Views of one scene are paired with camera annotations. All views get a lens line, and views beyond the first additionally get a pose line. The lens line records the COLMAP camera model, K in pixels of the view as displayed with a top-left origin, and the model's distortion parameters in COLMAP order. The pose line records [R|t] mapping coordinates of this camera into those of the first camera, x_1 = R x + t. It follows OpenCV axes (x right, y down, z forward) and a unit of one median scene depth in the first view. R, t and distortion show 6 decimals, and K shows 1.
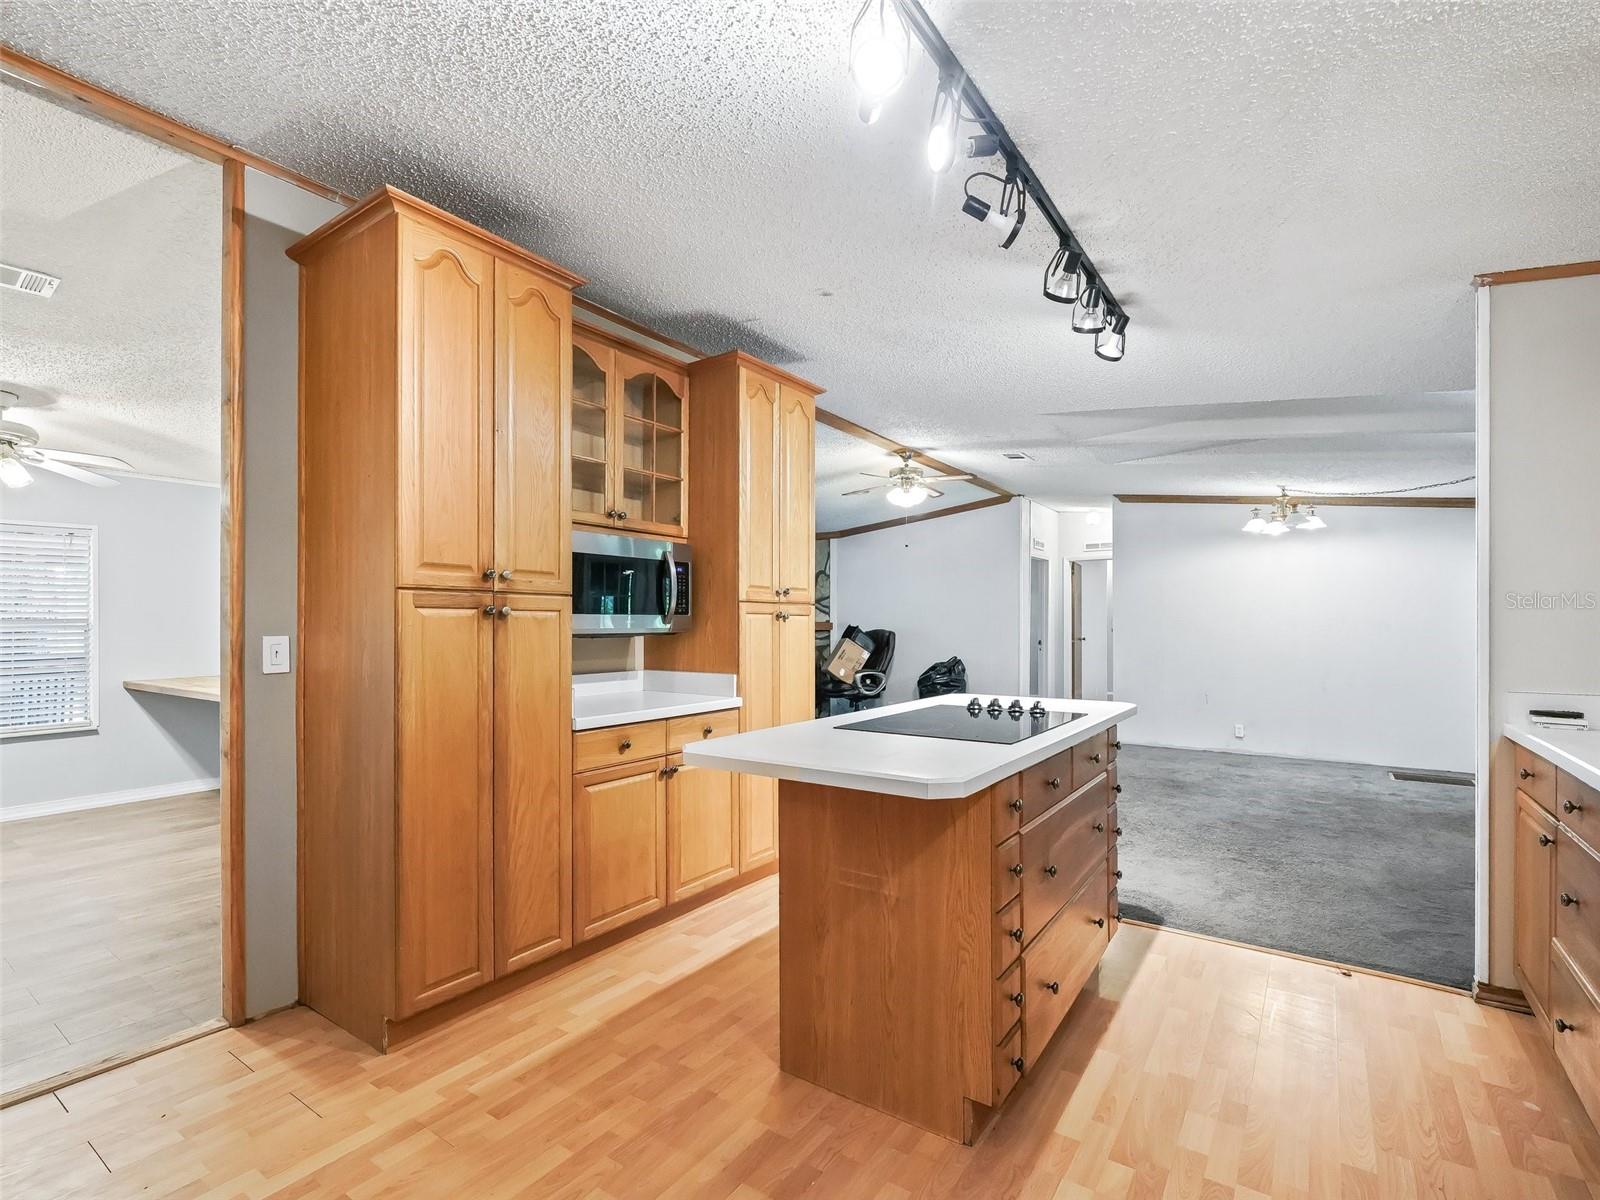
lens RADIAL K [[777.8, 0, 774.8], [0, 777.8, 636.5], [0, 0, 1]] dist [-0.003299, -0.000174]
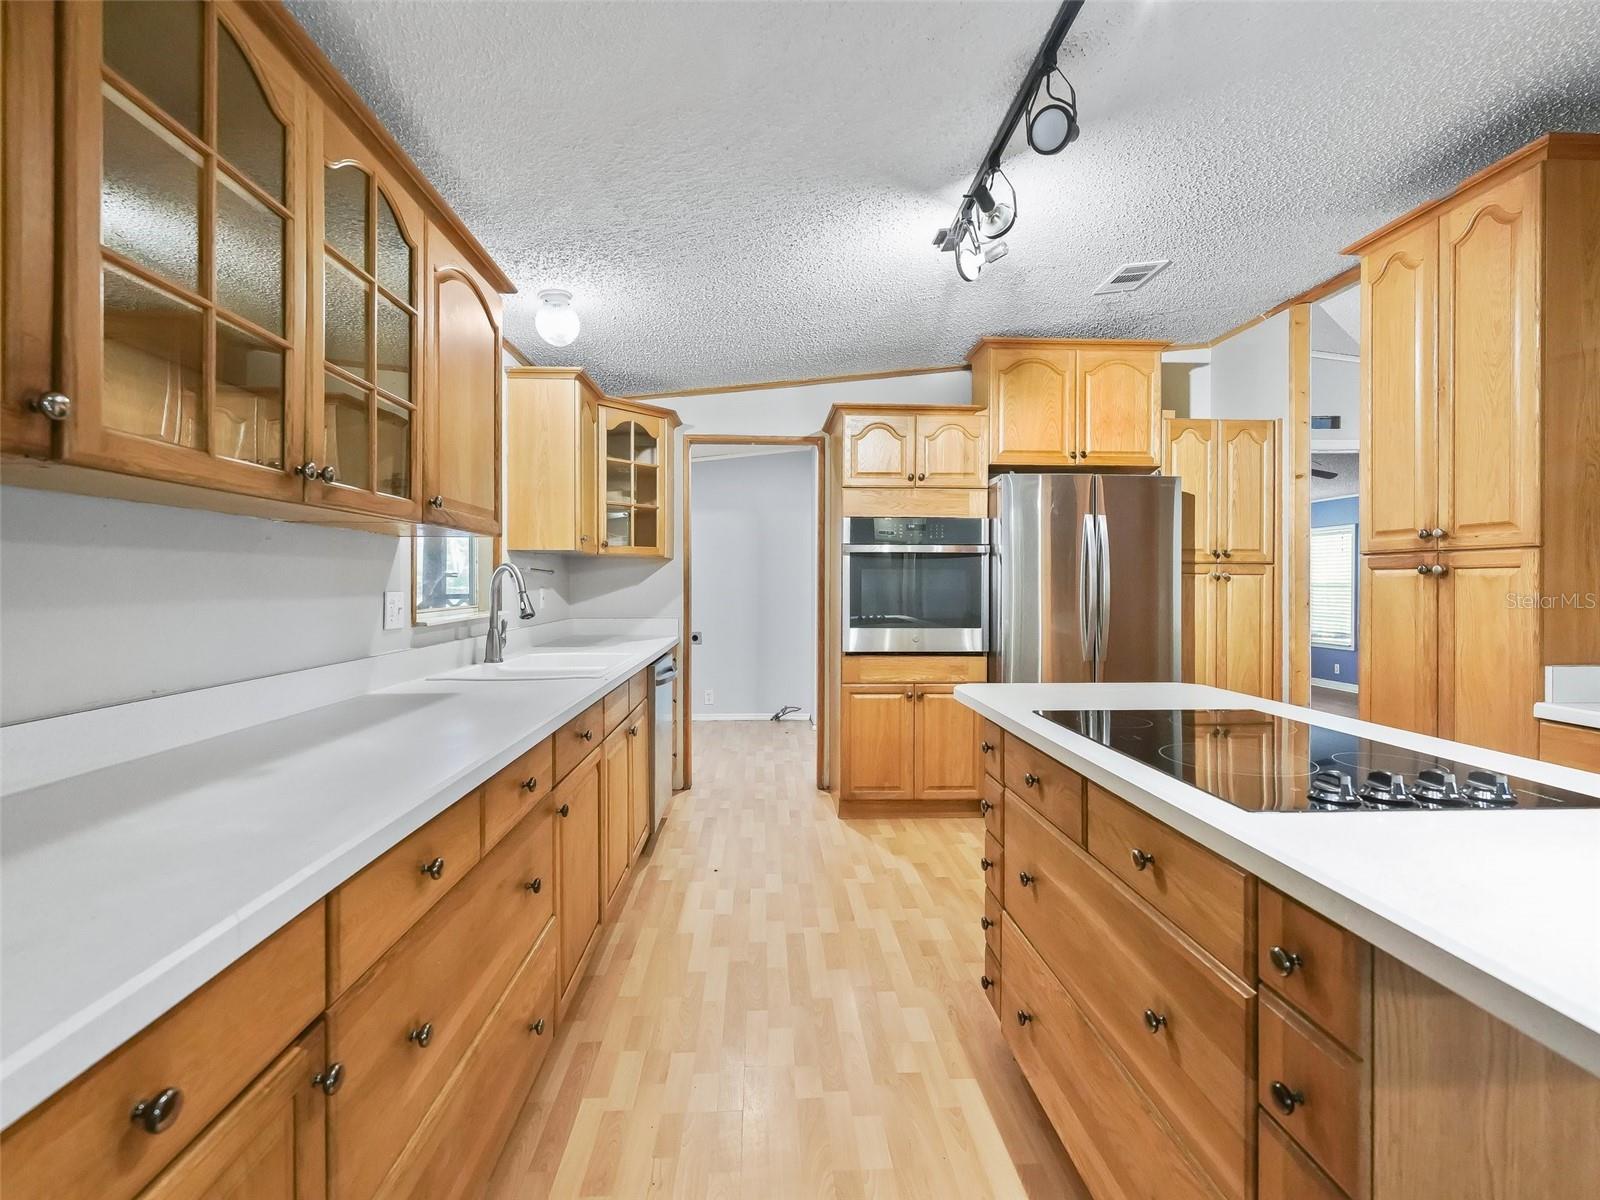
lens RADIAL K [[720.8, 0, 819.2], [0, 720.8, 588.5], [0, 0, 1]] dist [0.004632, -0.002423]
pose [[-0.776046, 0.003981, -0.630663, 0.334667], [-0.011098, 0.999739, 0.019967, -0.007230], [0.630578, 0.022494, -0.775800, 0.478227]]
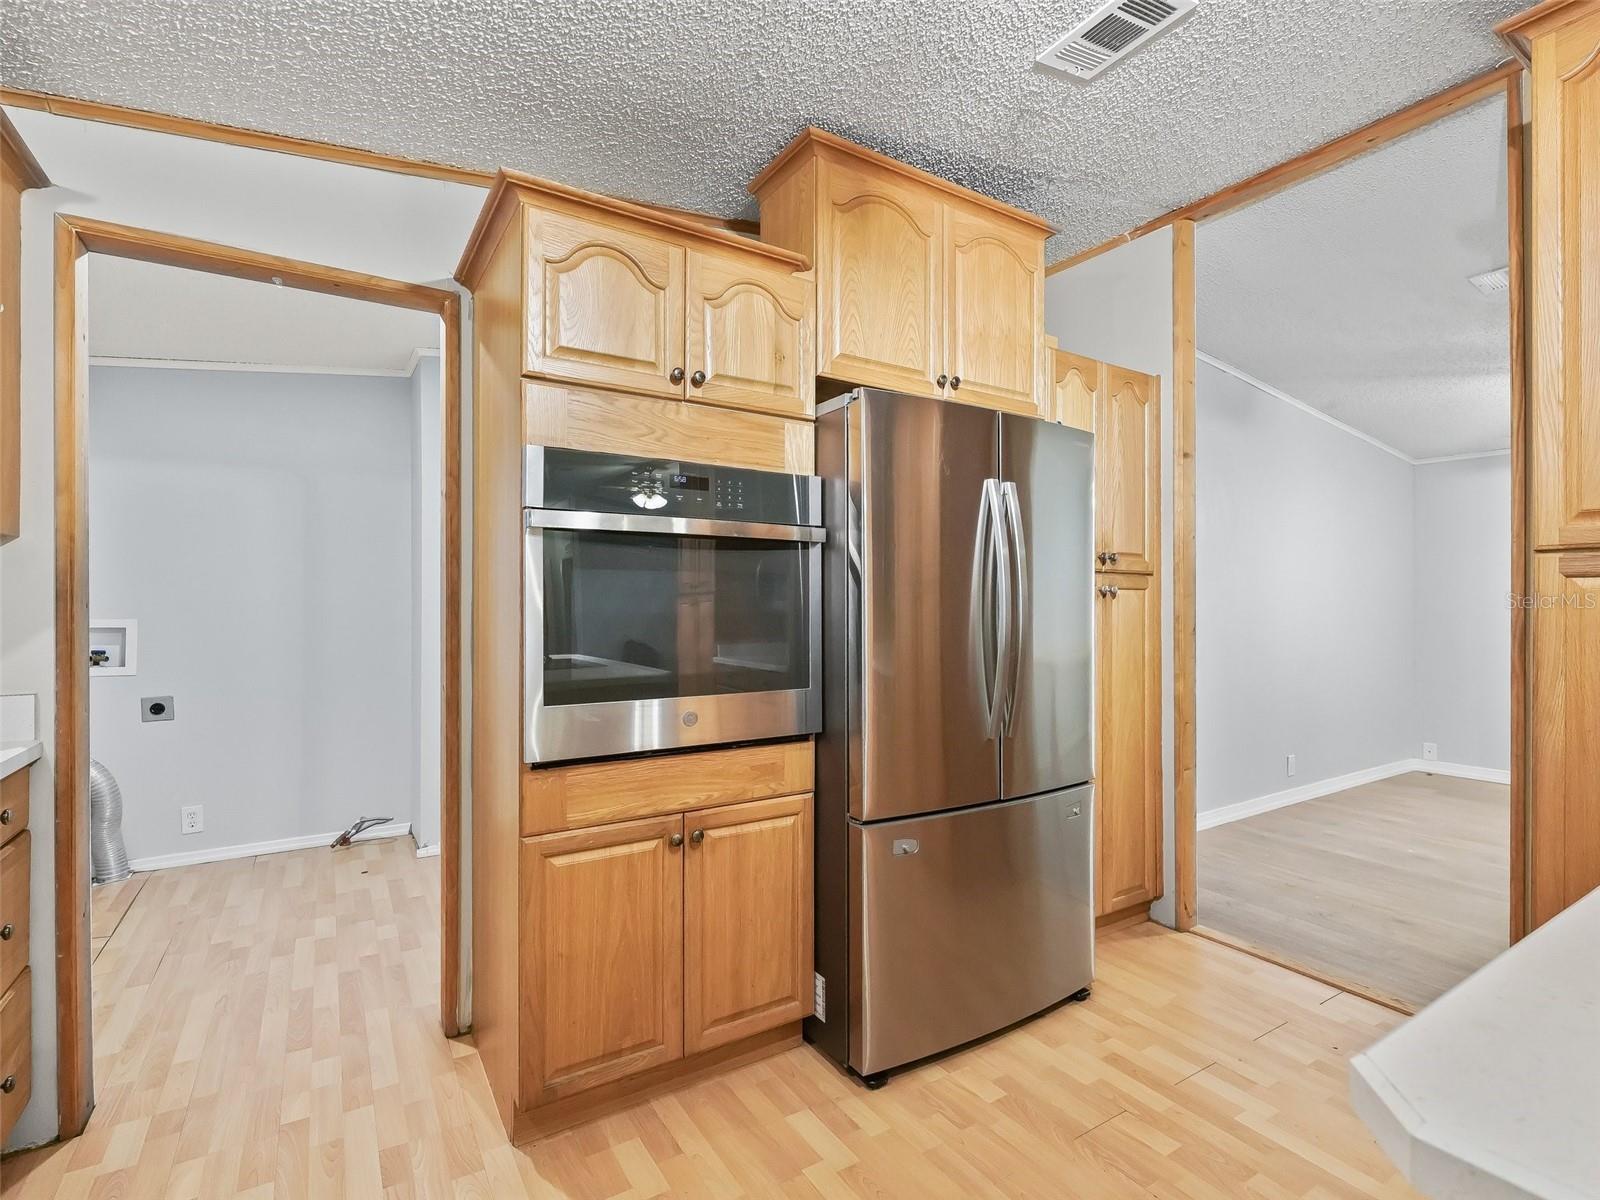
lens RADIAL K [[720.8, 0, 796.7], [0, 720.8, 606.4], [0, 0, 1]] dist [0.004632, -0.002423]
pose [[-0.379641, 0.004160, -0.925124, 0.143428], [-0.015936, 0.999812, 0.011035, -0.002261], [0.924997, 0.018932, -0.379504, 0.214837]]
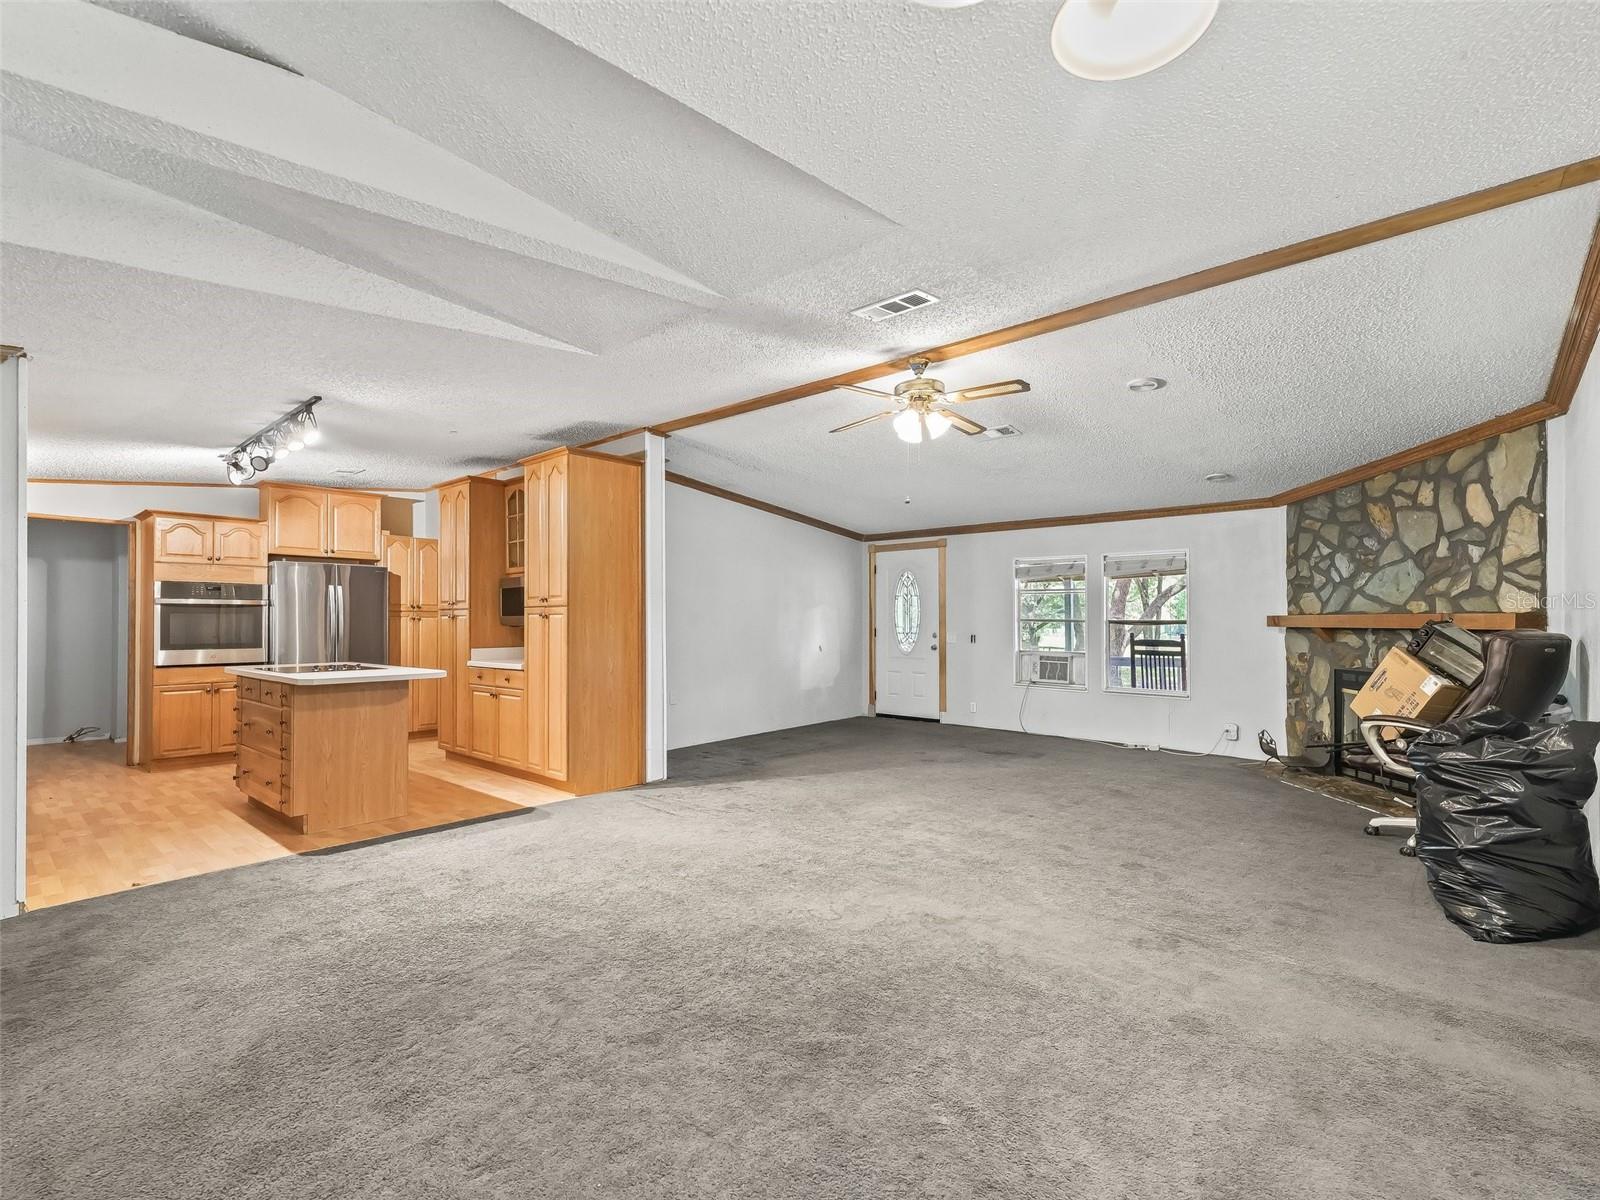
lens RADIAL K [[720.8, 0, 798.2], [0, 720.8, 616.7], [0, 0, 1]] dist [0.004632, -0.002423]
pose [[-0.107034, -0.007473, -0.994227, 0.791248], [-0.012715, 0.999900, -0.006147, -0.012466], [0.994174, 0.011984, -0.107118, 0.964104]]
